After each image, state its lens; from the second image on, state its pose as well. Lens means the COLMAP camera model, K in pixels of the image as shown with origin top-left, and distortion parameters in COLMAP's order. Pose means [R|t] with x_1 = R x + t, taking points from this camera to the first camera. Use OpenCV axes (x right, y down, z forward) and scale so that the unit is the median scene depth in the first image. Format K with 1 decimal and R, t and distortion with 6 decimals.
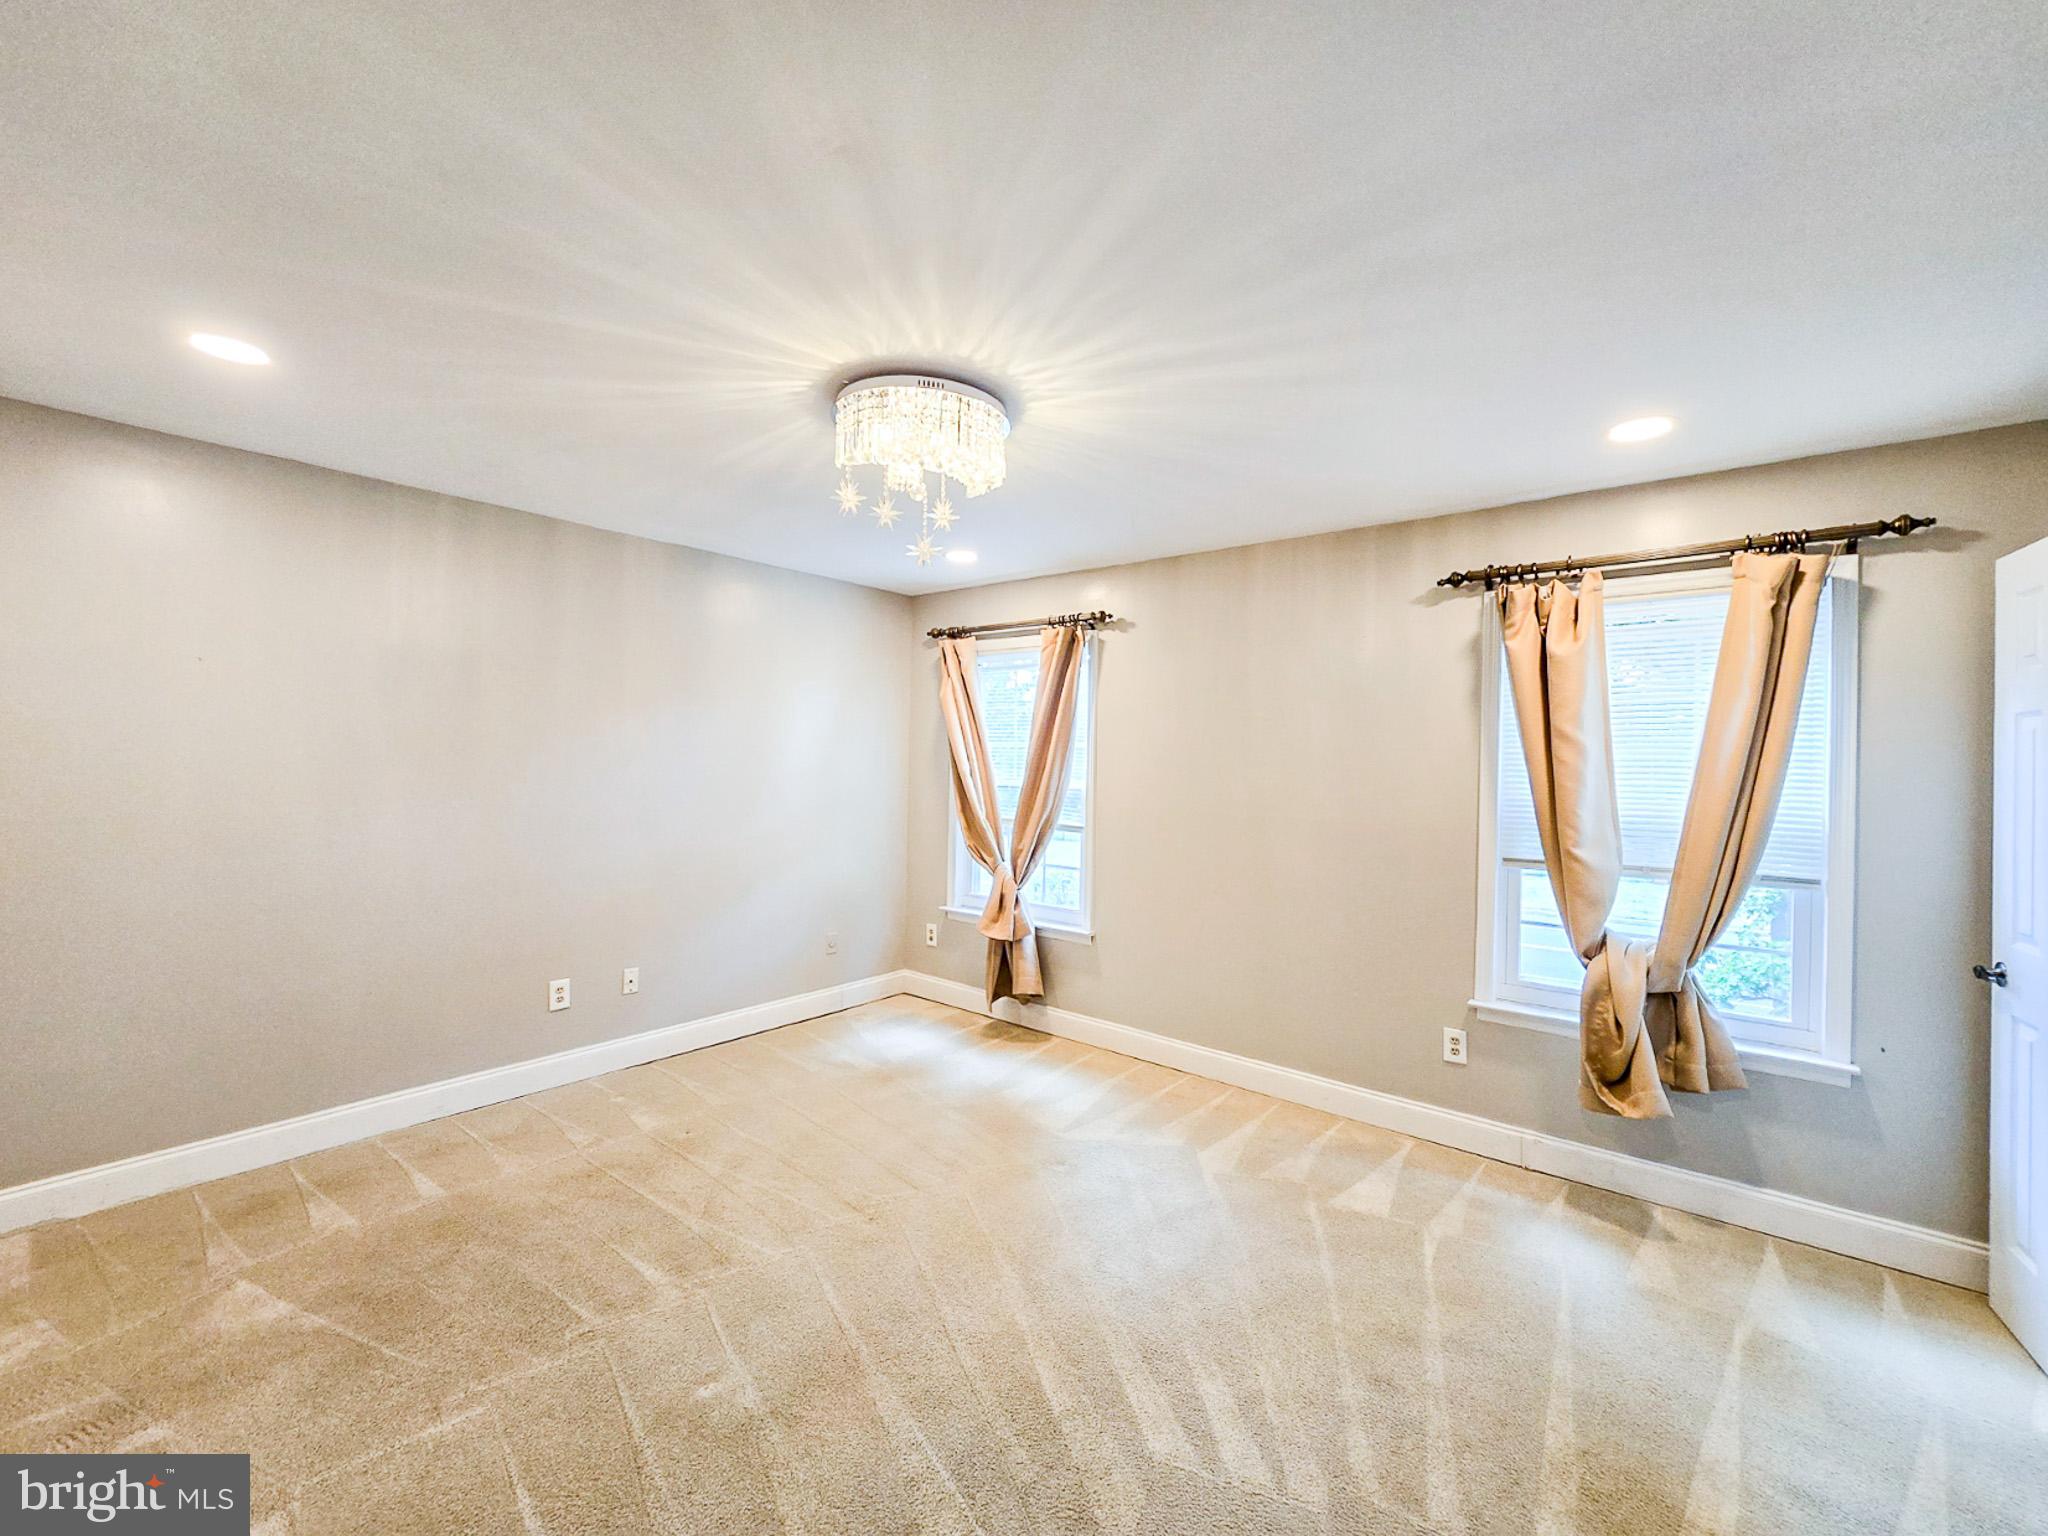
lens RADIAL K [[795.5, 0, 1024.0], [0, 795.5, 768.0], [0, 0, 1]] dist [-0.002010, -0.000250]
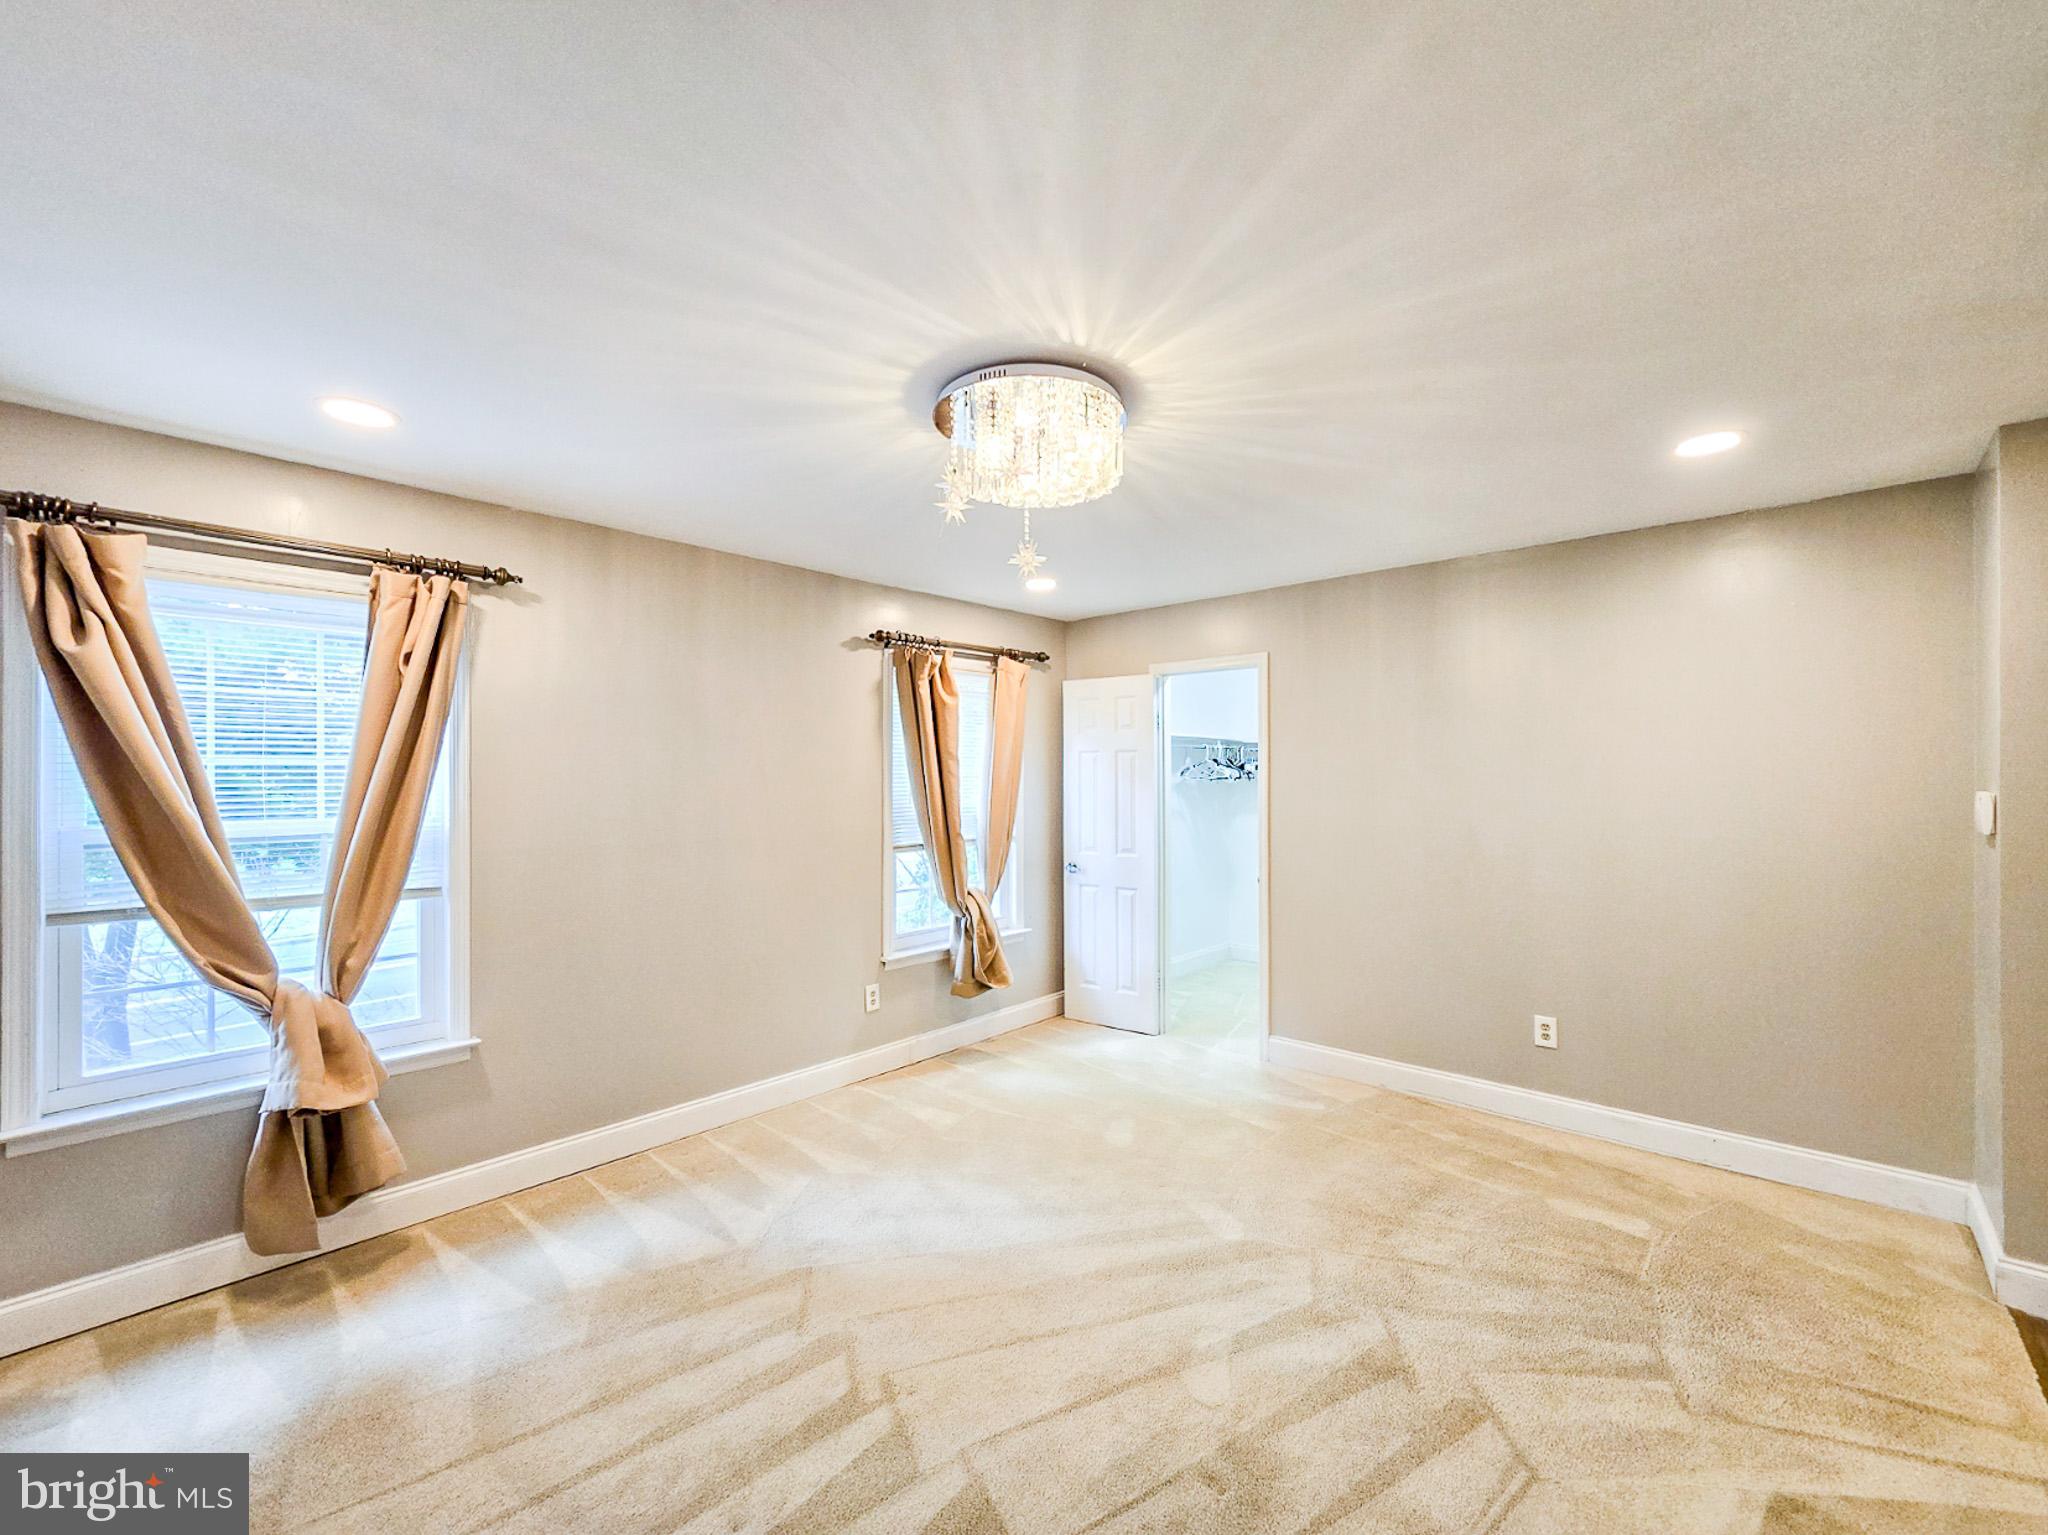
lens RADIAL K [[857.9, 0, 1036.7], [0, 857.9, 770.8], [0, 0, 1]] dist [-0.000052, -0.000341]
pose [[0.061805, -0.007344, 0.998061, -0.701151], [0.016468, 0.999844, 0.006337, -0.017889], [-0.997952, 0.016044, 0.061917, 0.551685]]
